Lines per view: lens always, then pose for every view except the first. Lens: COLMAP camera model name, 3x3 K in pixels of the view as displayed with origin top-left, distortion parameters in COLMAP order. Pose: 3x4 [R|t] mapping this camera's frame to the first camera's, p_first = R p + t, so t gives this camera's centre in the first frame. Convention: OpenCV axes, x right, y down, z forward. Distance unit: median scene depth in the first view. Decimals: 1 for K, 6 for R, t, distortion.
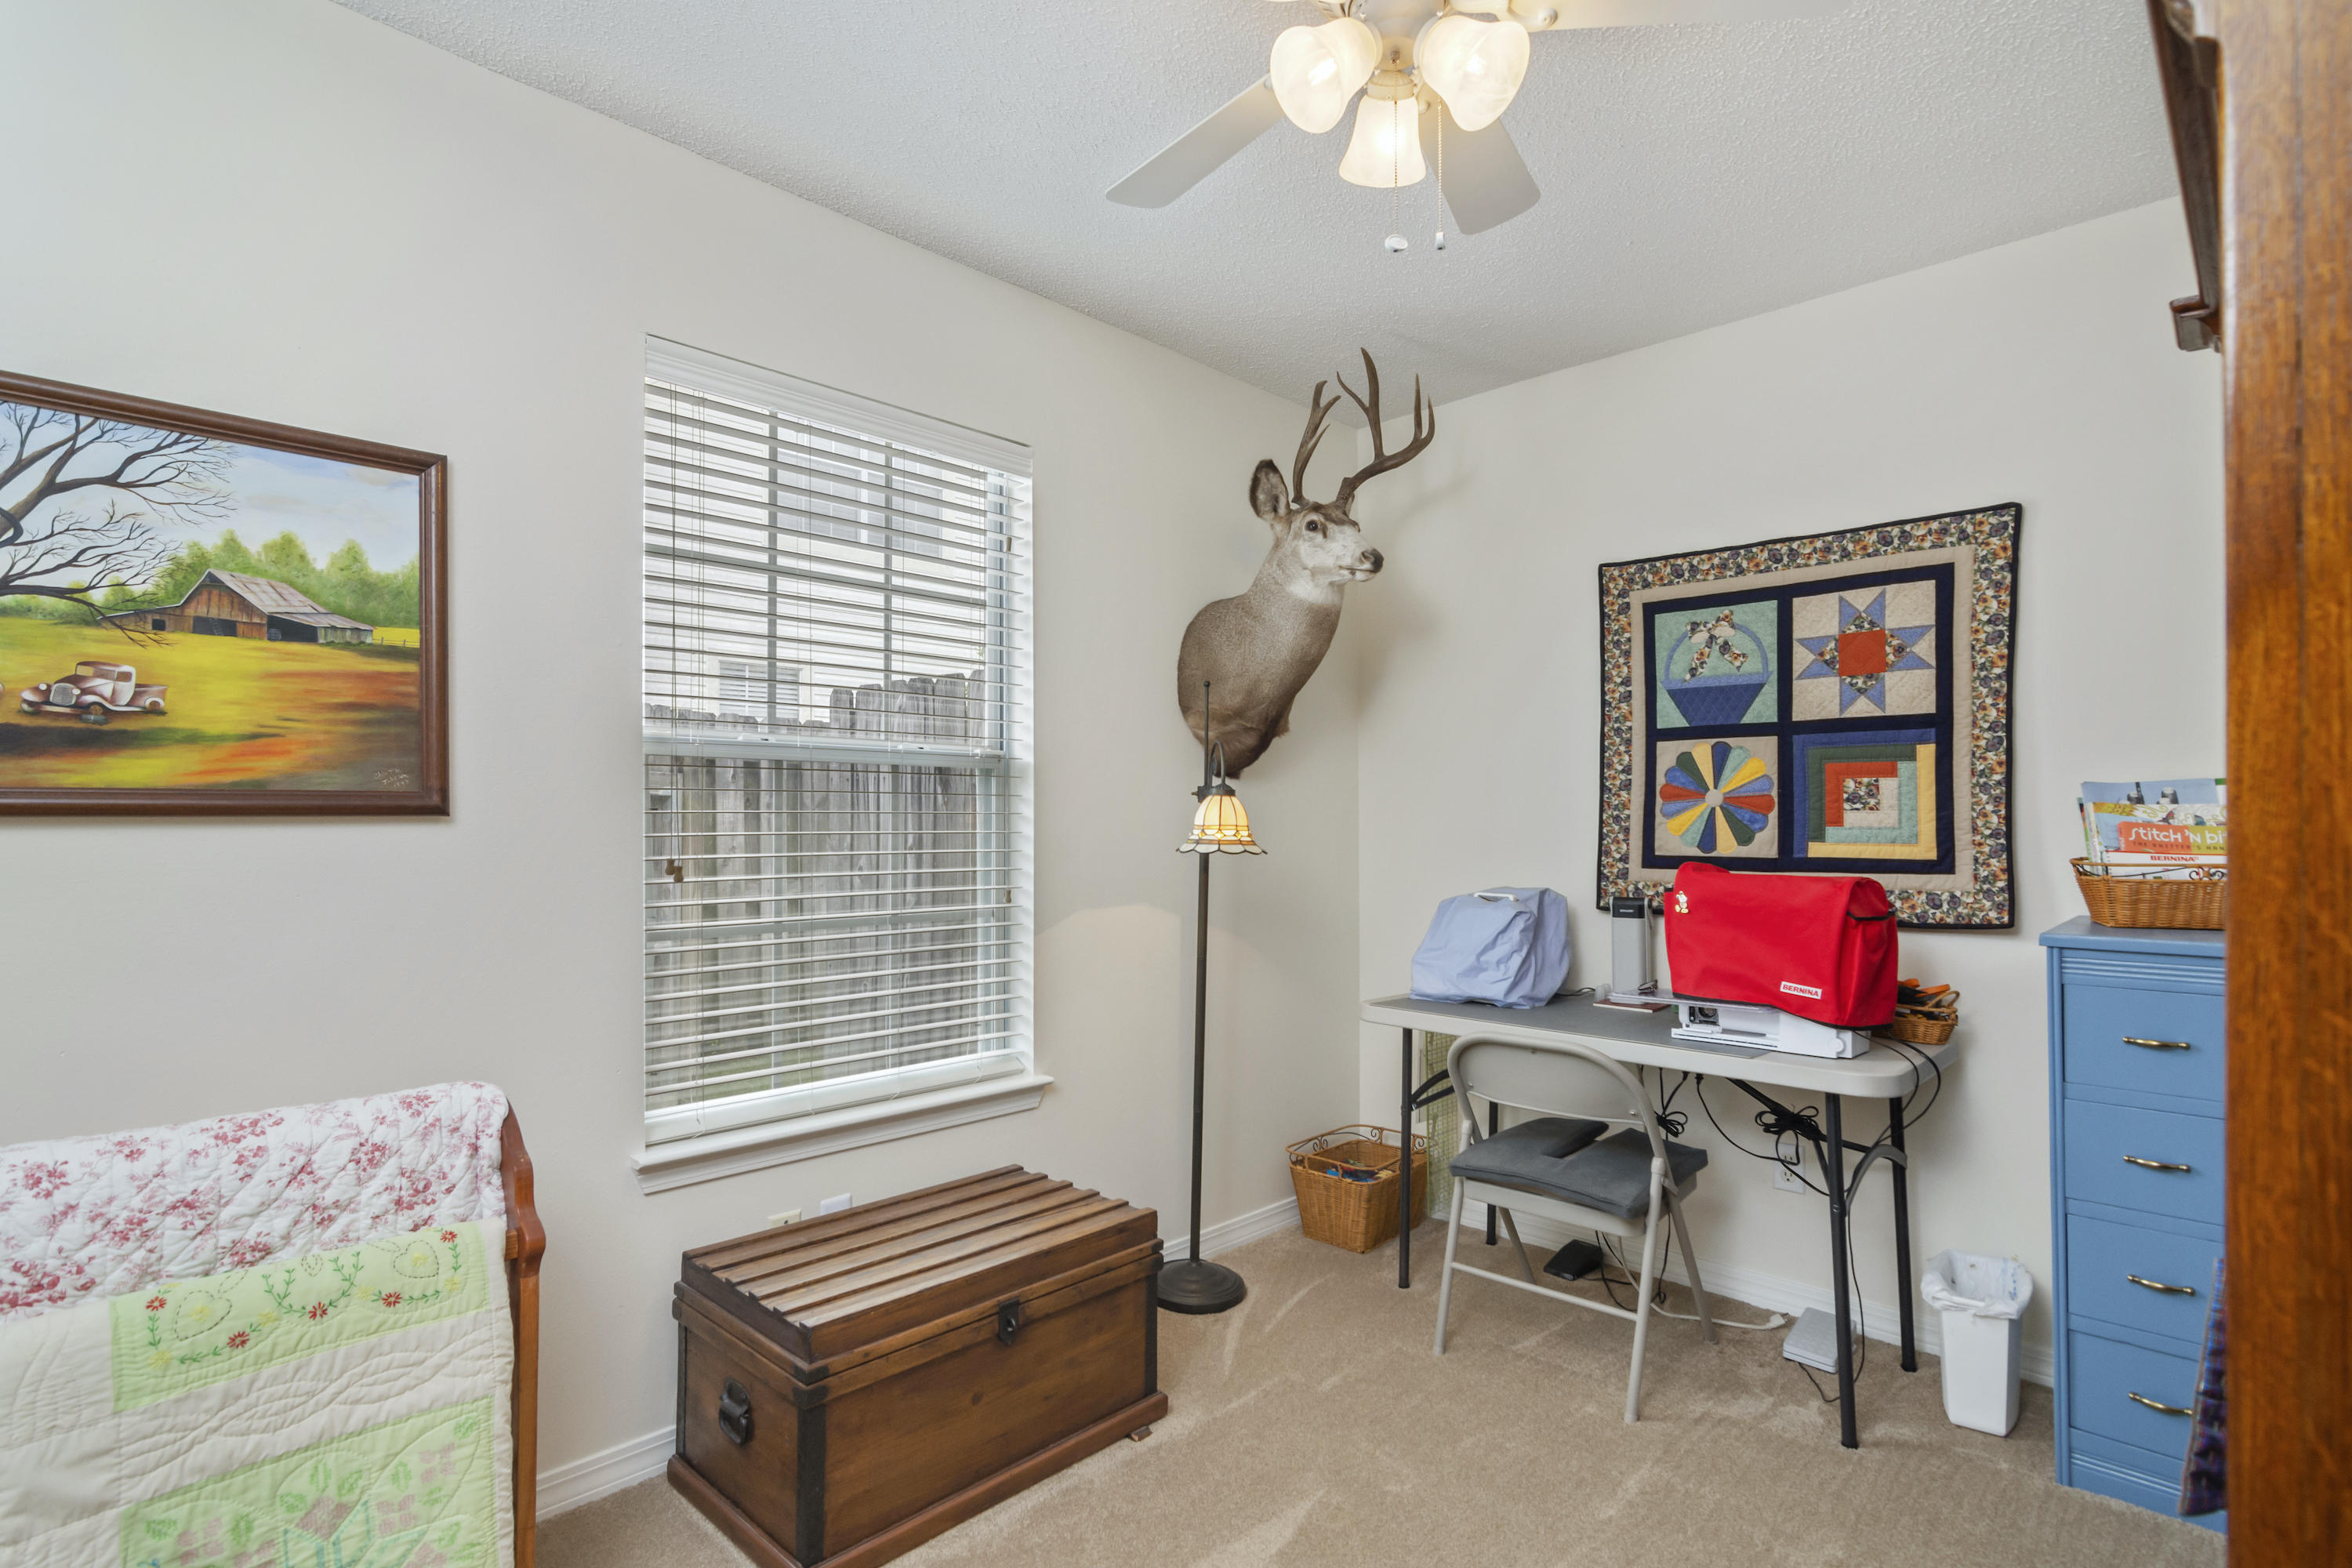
lens RADIAL K [[1159.6, 0, 1171.4], [0, 1159.6, 829.1], [0, 0, 1]] dist [-0.002216, 0.000021]
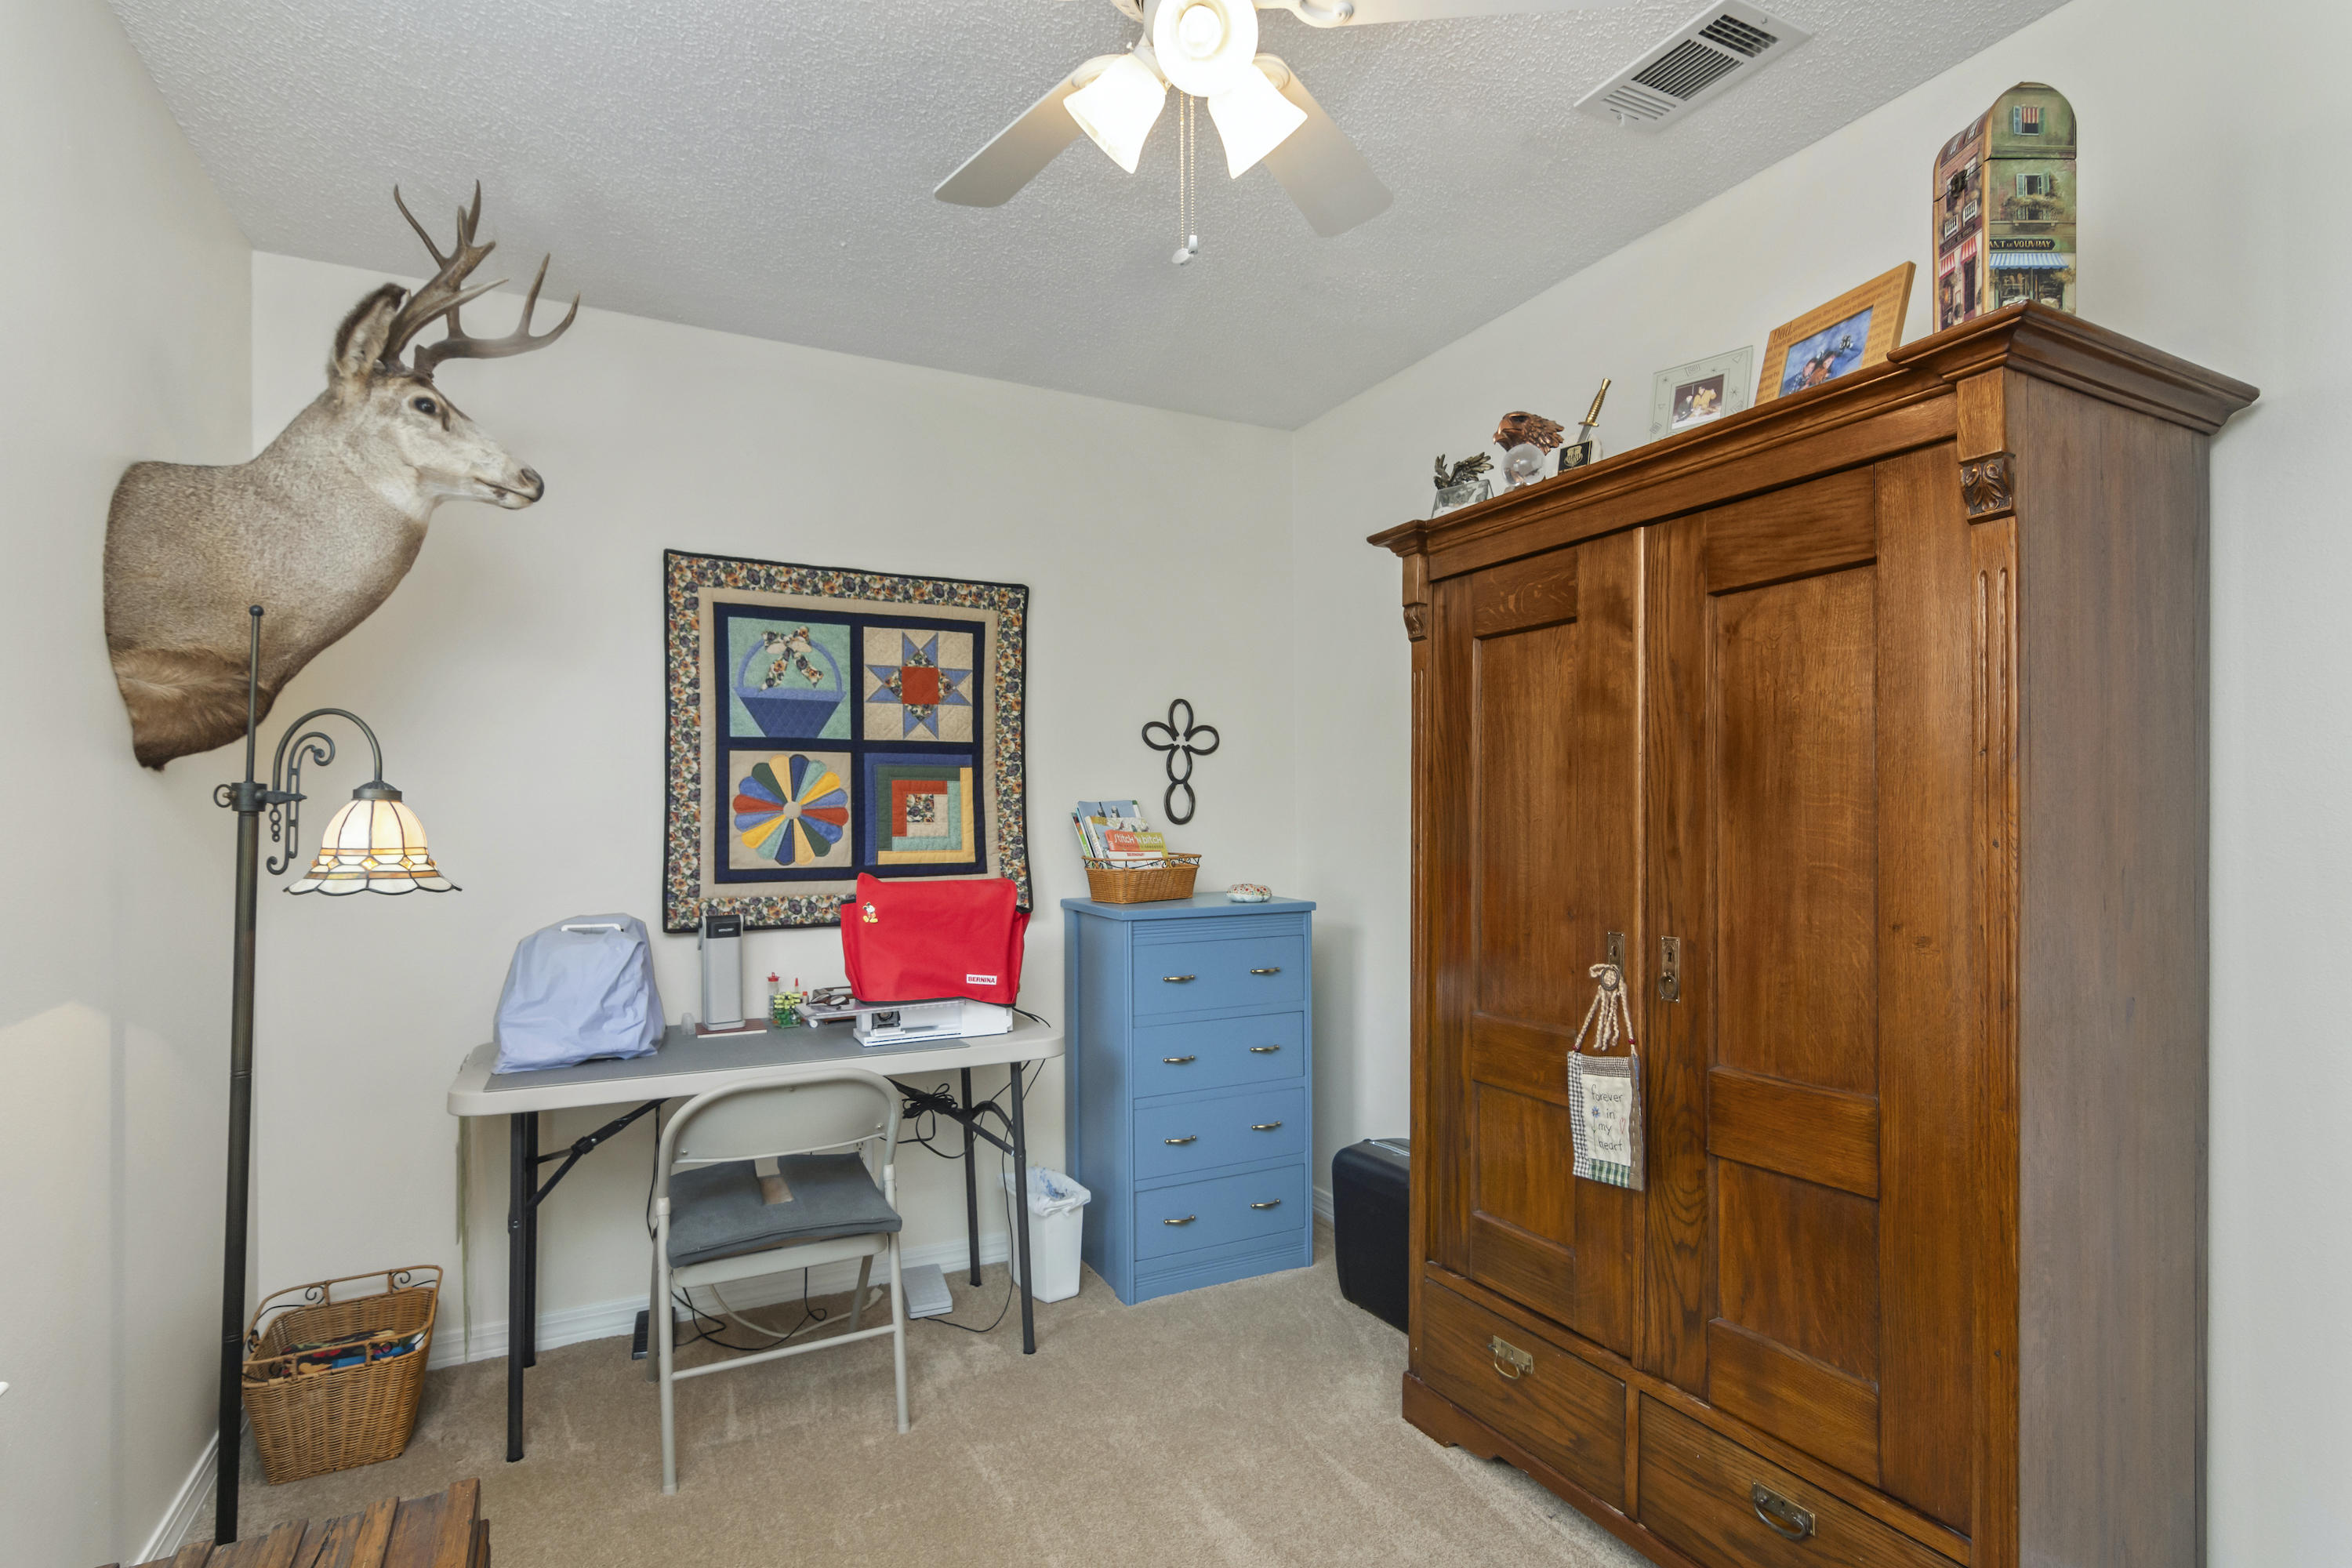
lens RADIAL K [[1159.6, 0, 1171.4], [0, 1159.6, 829.1], [0, 0, 1]] dist [-0.002216, 0.000021]
pose [[0.311069, -0.007555, 0.950357, -0.404469], [0.016307, 0.999864, 0.002611, -0.007798], [-0.950247, 0.014685, 0.311150, 0.388271]]
